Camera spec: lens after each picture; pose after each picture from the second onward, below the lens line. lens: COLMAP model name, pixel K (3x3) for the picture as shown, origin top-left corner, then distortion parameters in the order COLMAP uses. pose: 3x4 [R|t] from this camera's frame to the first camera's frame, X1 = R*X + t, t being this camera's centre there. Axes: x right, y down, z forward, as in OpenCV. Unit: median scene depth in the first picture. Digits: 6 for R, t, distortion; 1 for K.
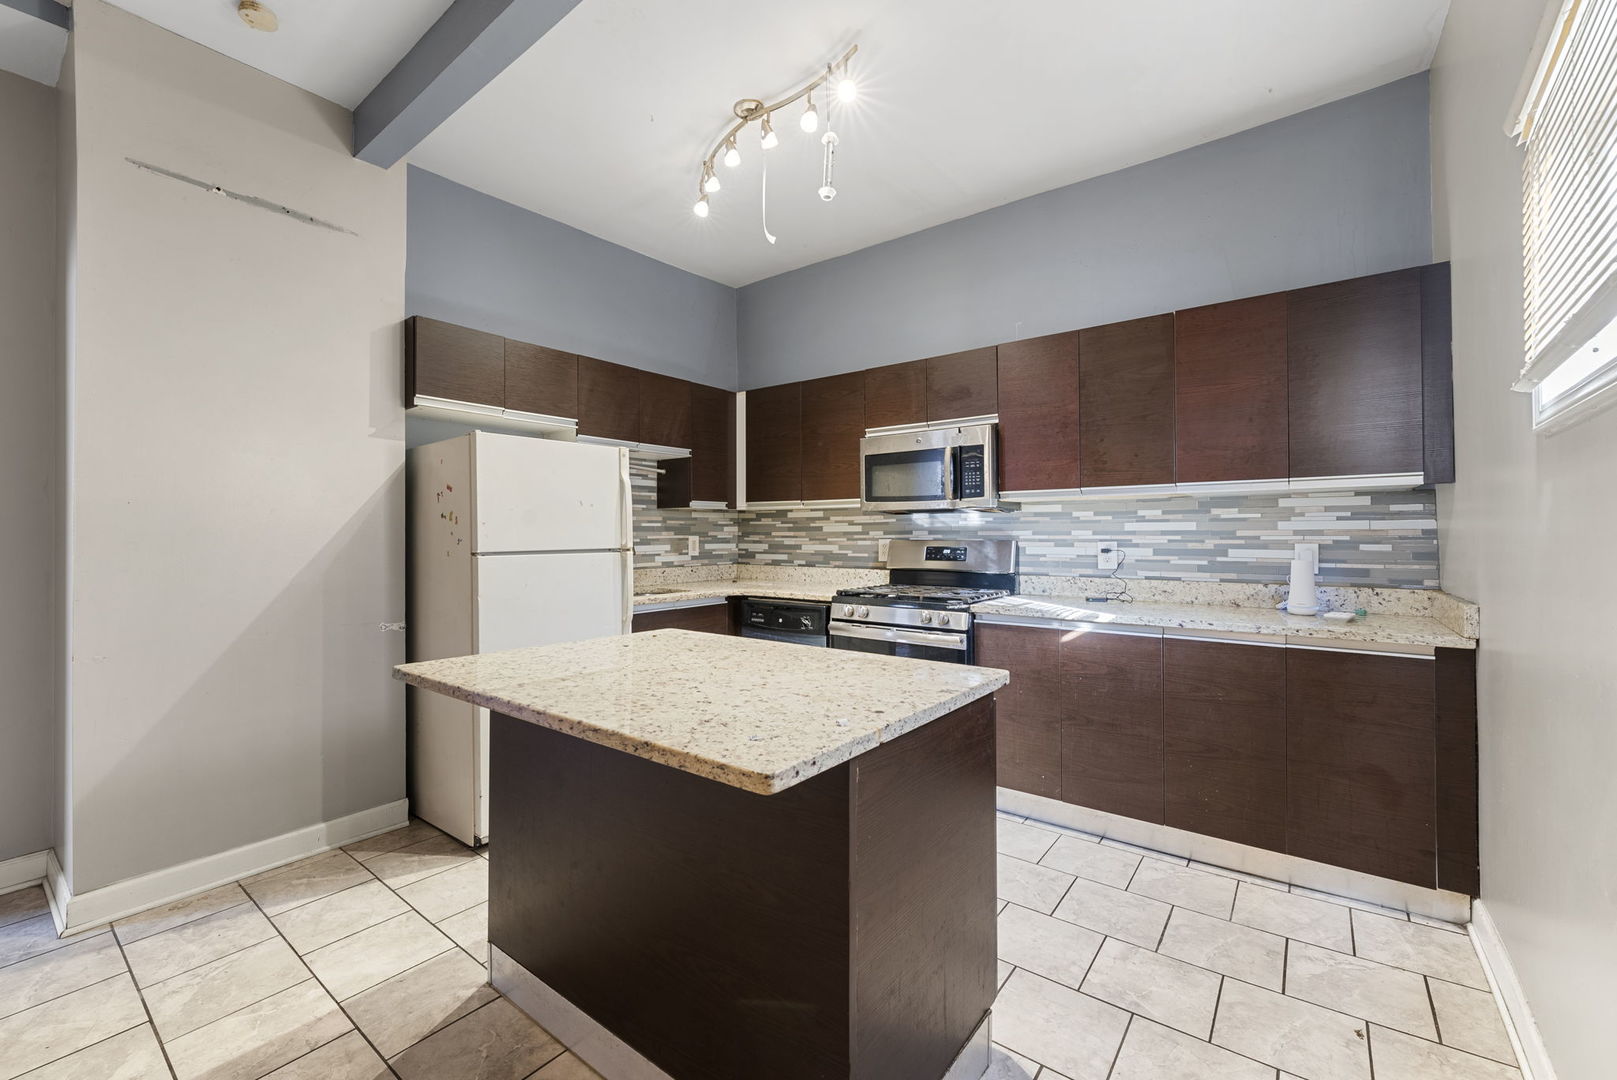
lens RADIAL K [[660.4, 0, 813.4], [0, 660.4, 537.4], [0, 0, 1]] dist [-0.002117, -0.000165]
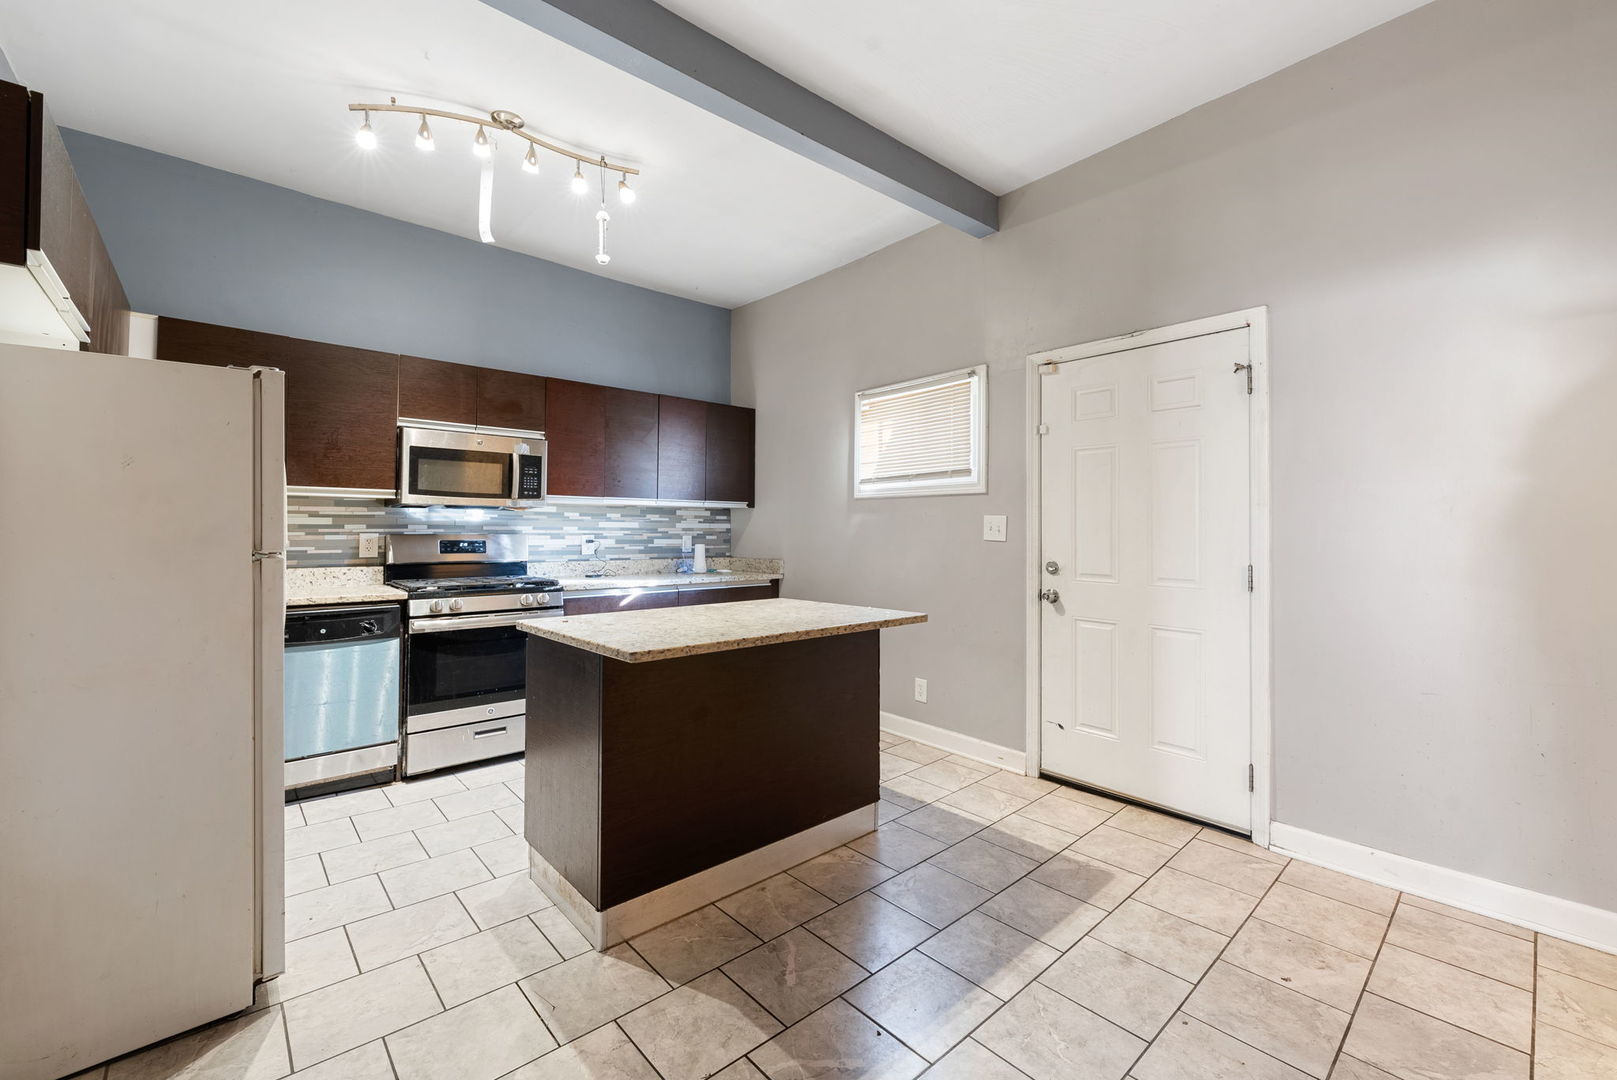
lens RADIAL K [[660.4, 0, 803.1], [0, 660.4, 537.7], [0, 0, 1]] dist [-0.002117, -0.000165]
pose [[0.197770, -0.006006, 0.980230, -0.846071], [-0.000934, 0.999980, 0.006316, 0.003178], [-0.980248, -0.002164, 0.197761, 0.275721]]
